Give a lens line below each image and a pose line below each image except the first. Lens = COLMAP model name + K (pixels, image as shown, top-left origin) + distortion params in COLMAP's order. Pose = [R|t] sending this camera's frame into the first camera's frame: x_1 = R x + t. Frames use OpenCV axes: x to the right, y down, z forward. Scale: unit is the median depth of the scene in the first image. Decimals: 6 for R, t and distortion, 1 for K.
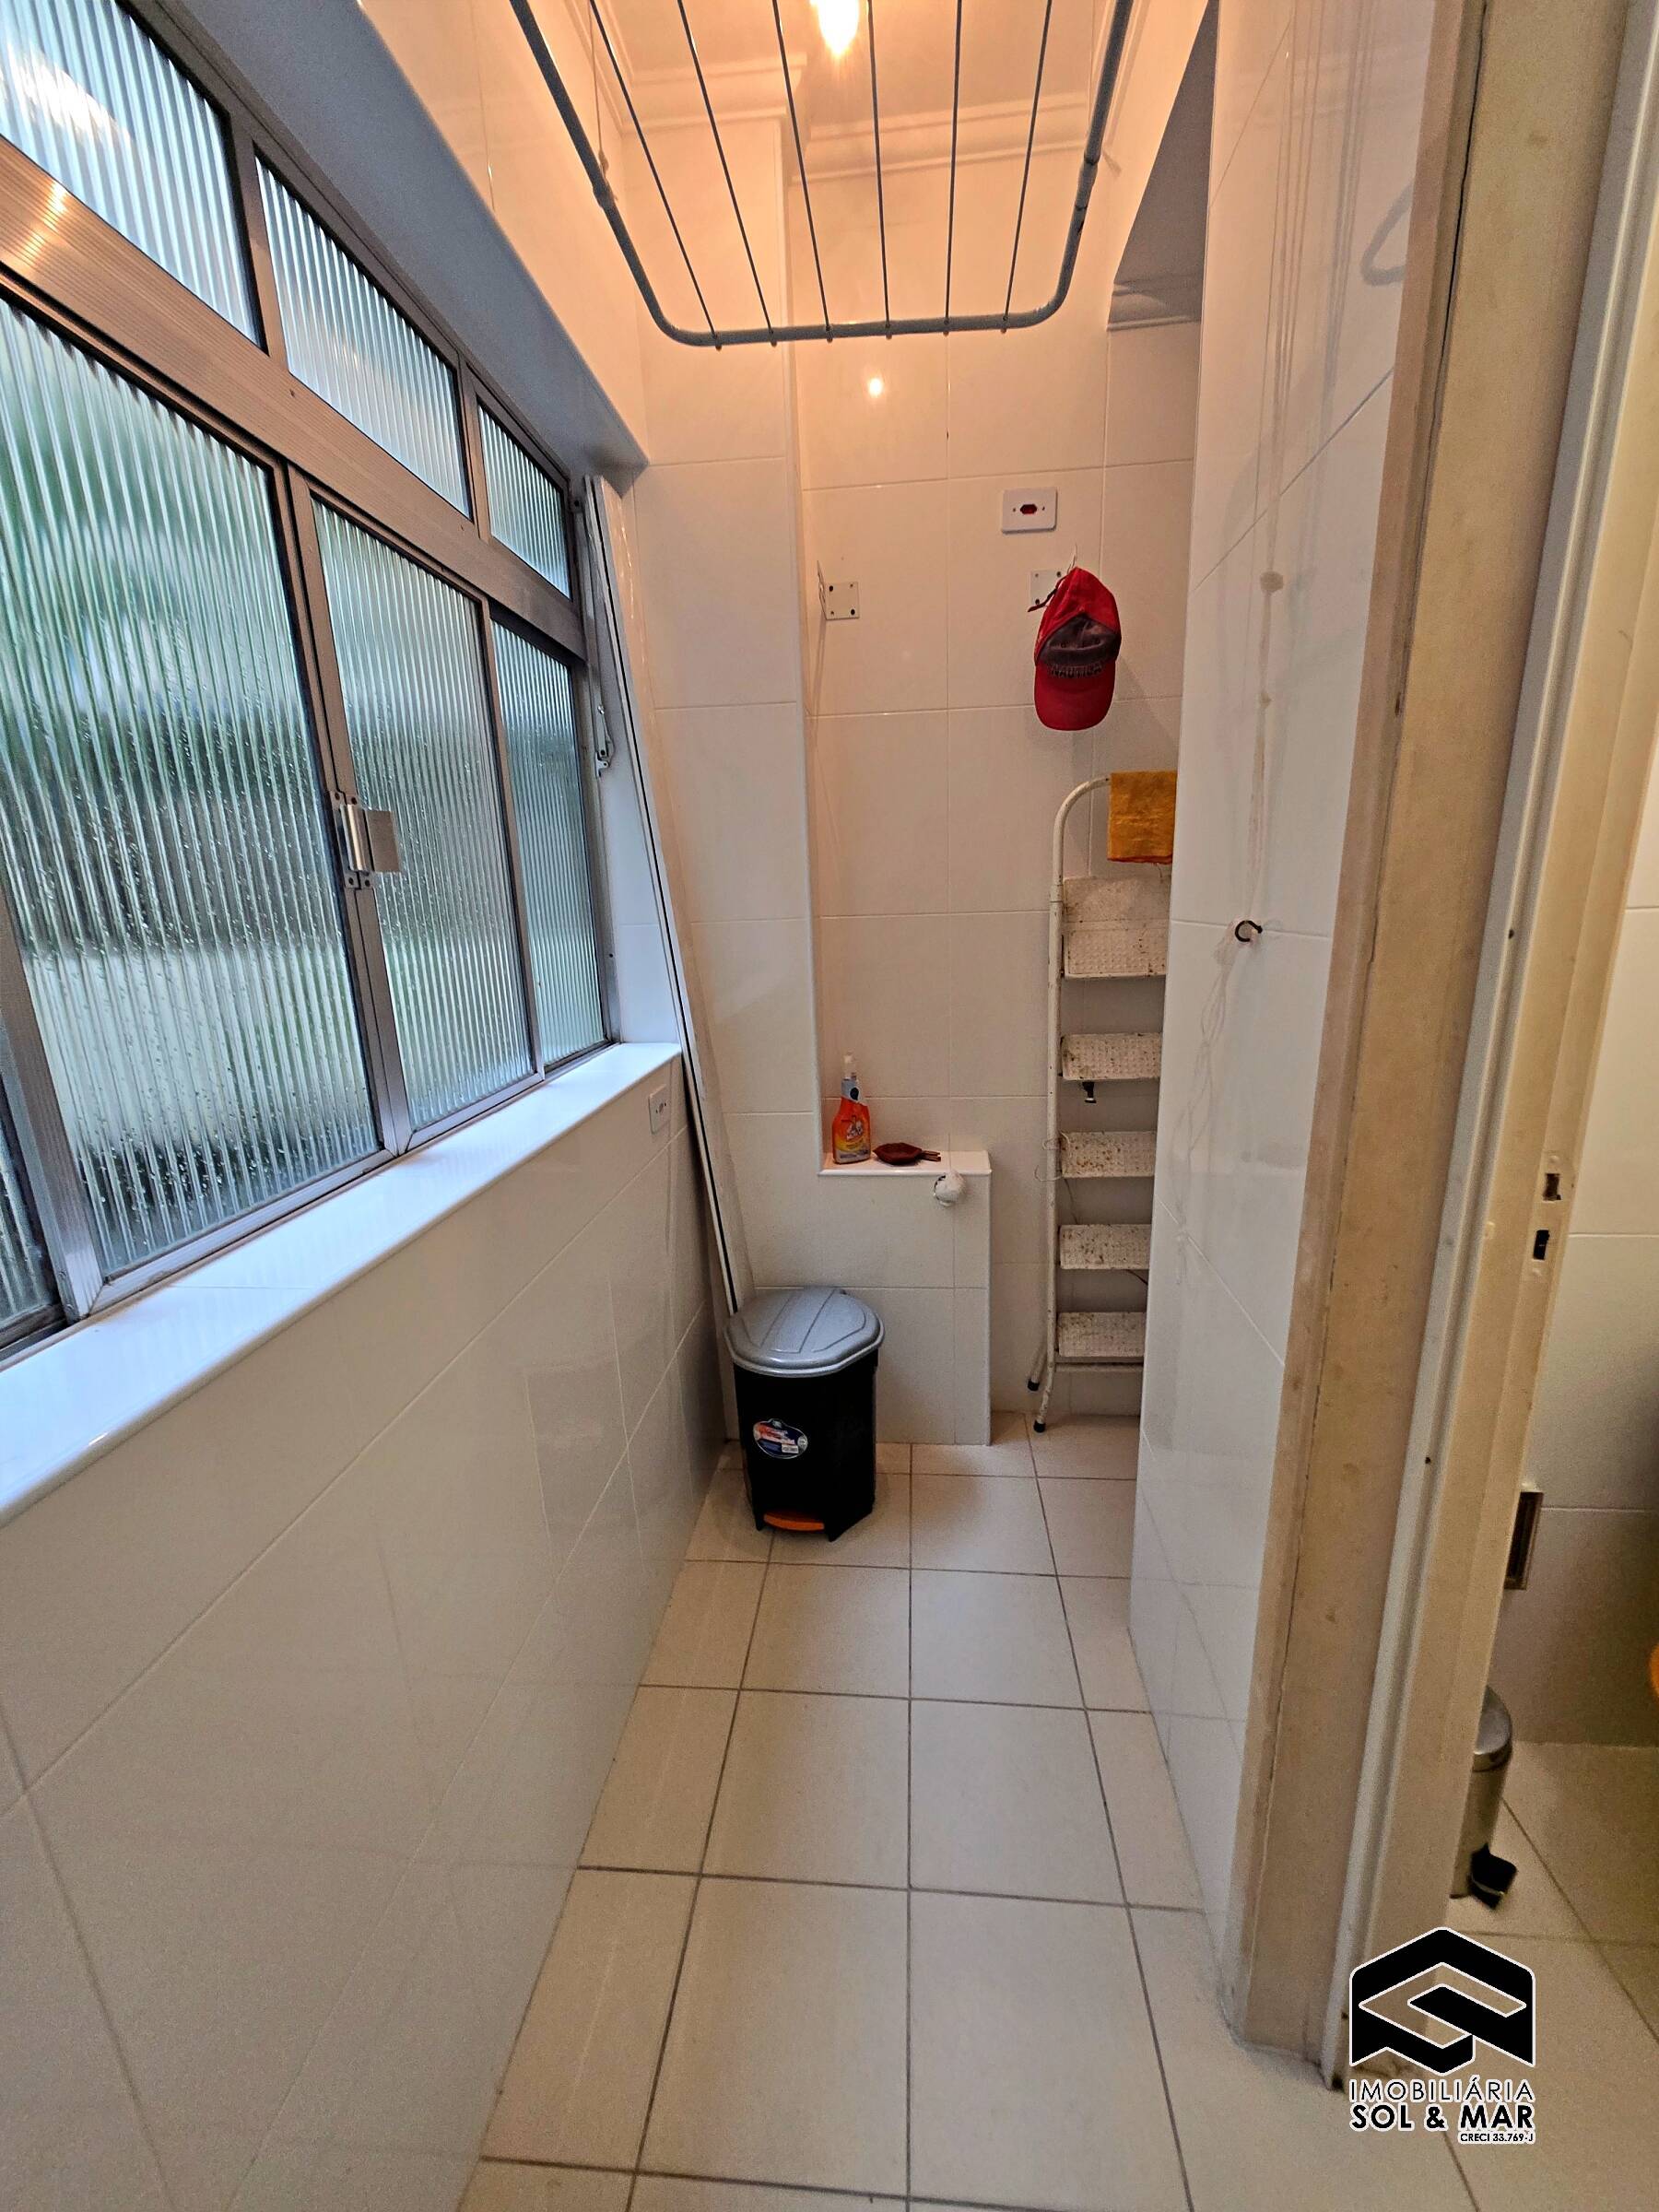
lens RADIAL K [[862.3, 0, 841.7], [0, 862.3, 1109.3], [0, 0, 1]] dist [0.000980, 0.000234]
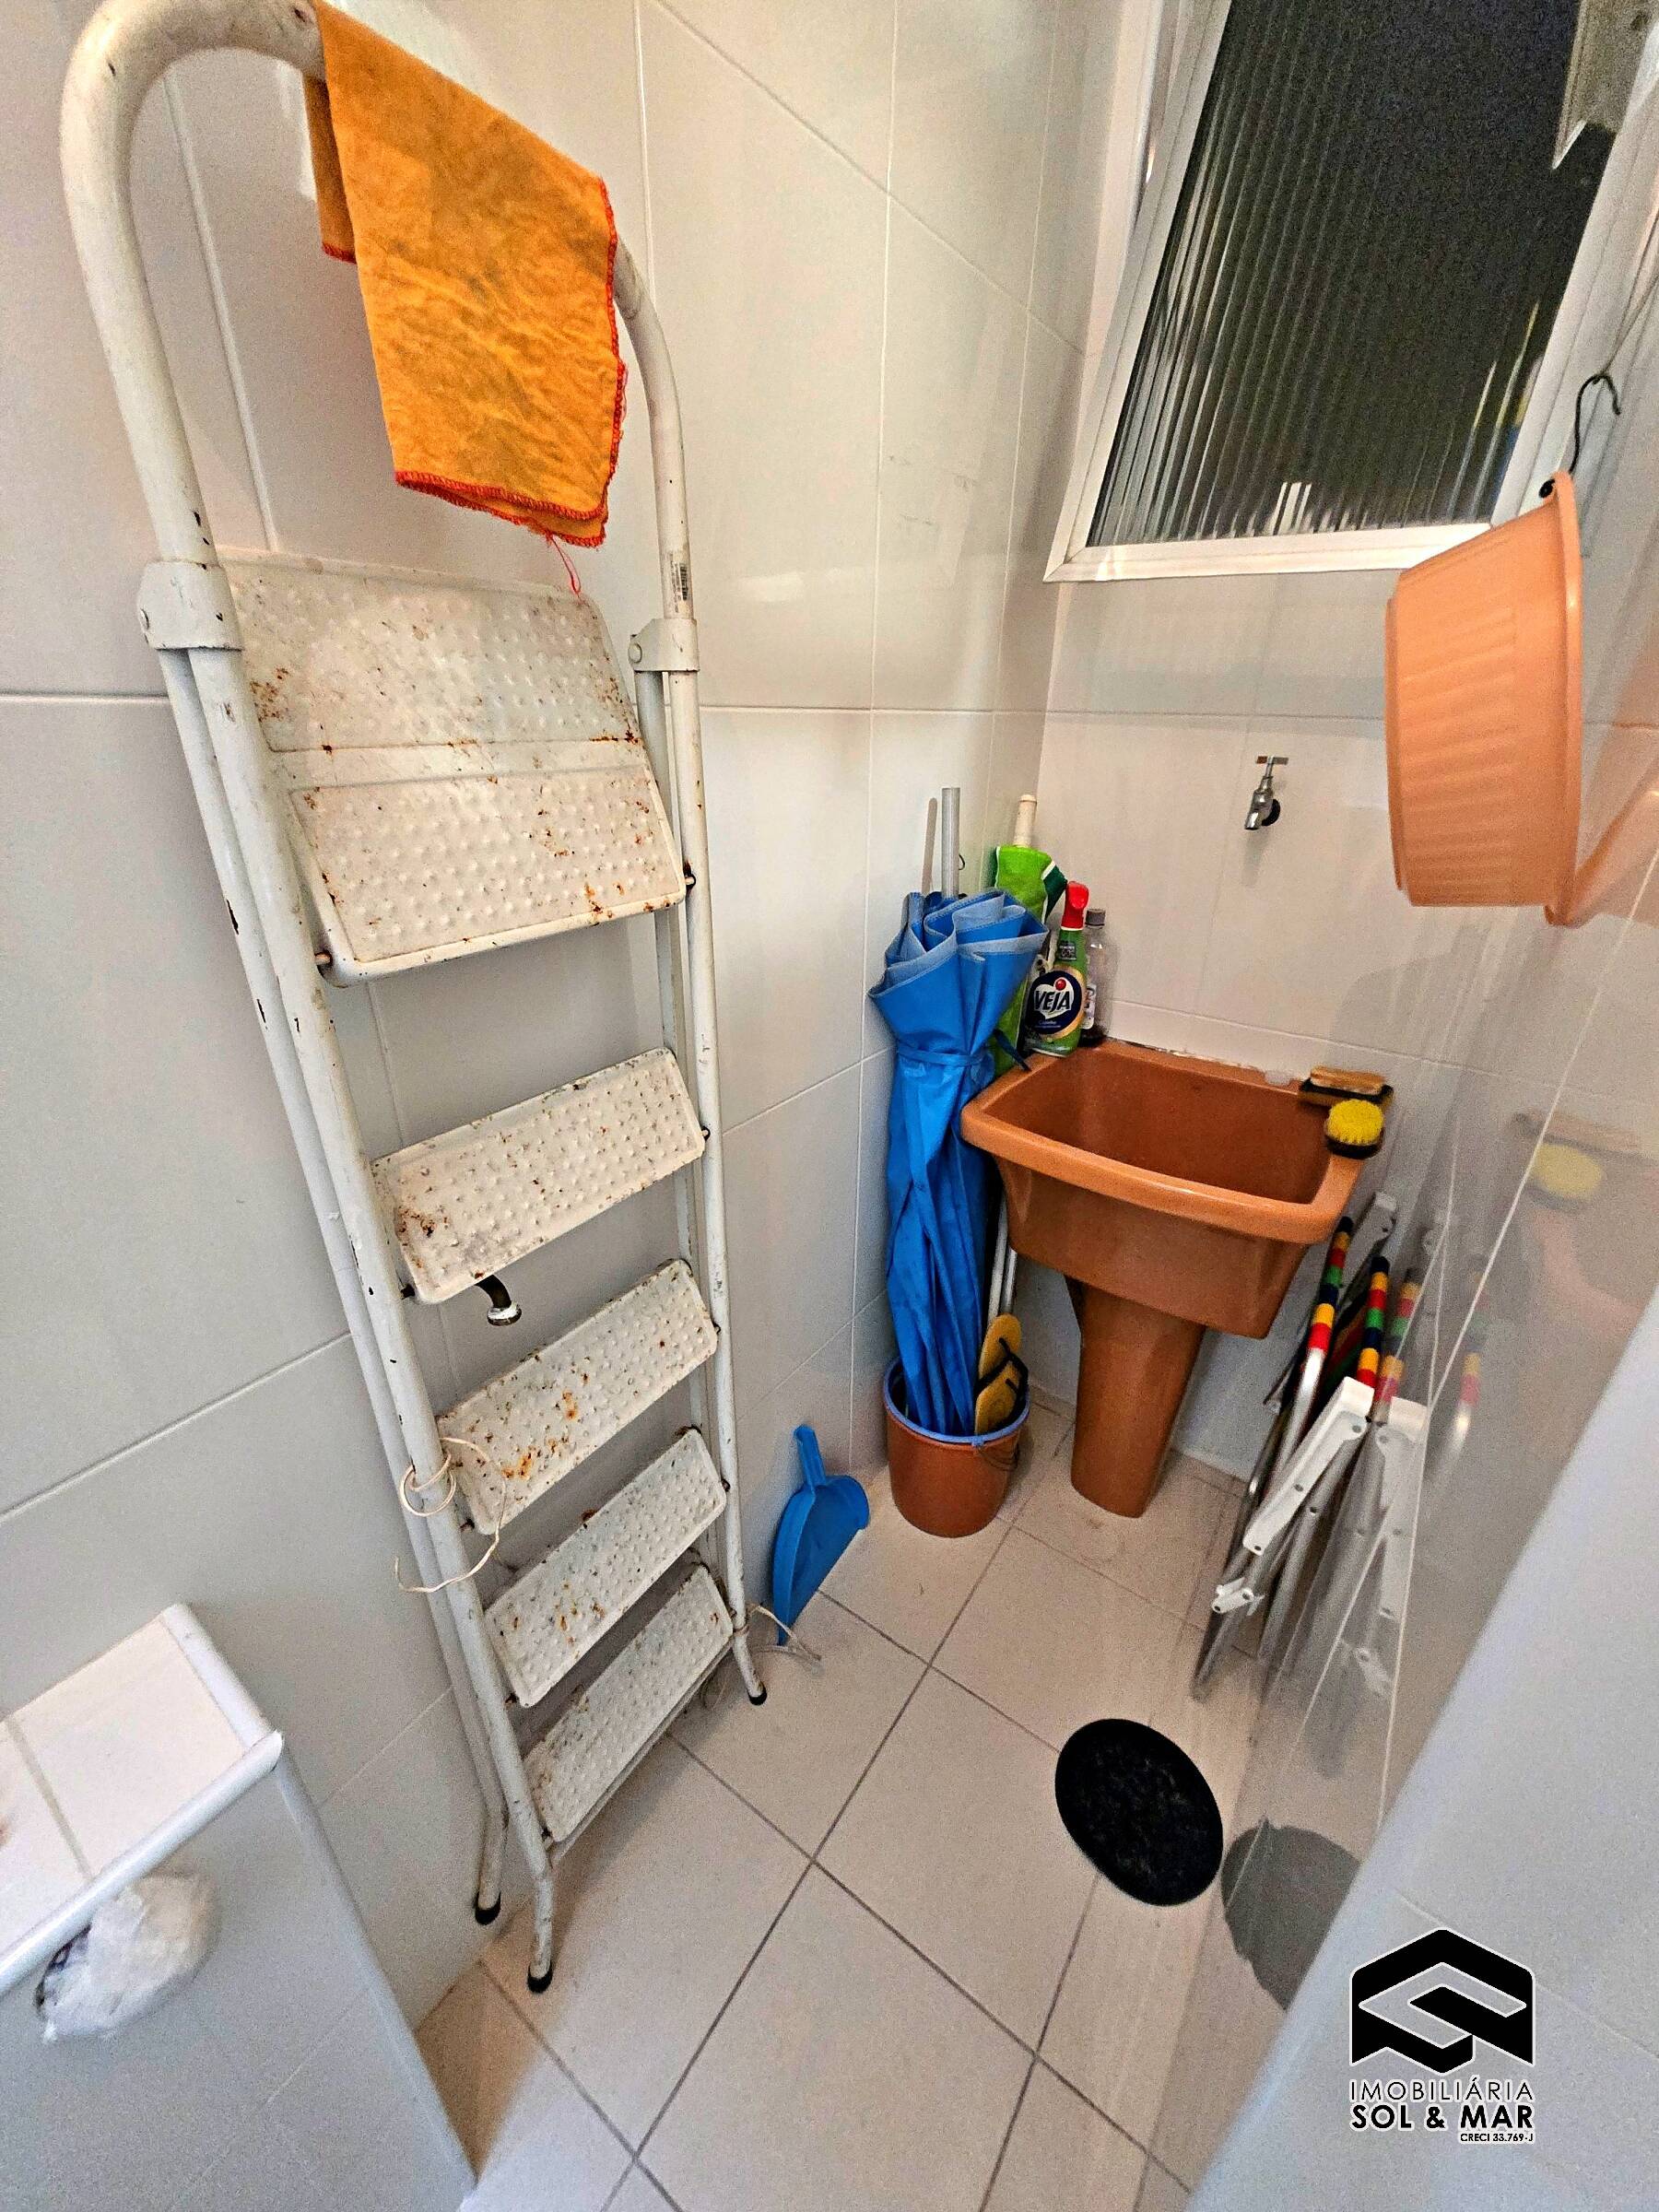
lens RADIAL K [[862.3, 0, 841.7], [0, 862.3, 1109.3], [0, 0, 1]] dist [0.000980, 0.000234]
pose [[0.482521, -0.331666, 0.810661, 0.107904], [0.178257, 0.943349, 0.279850, -0.158962], [-0.857554, 0.009472, 0.514307, 0.728946]]
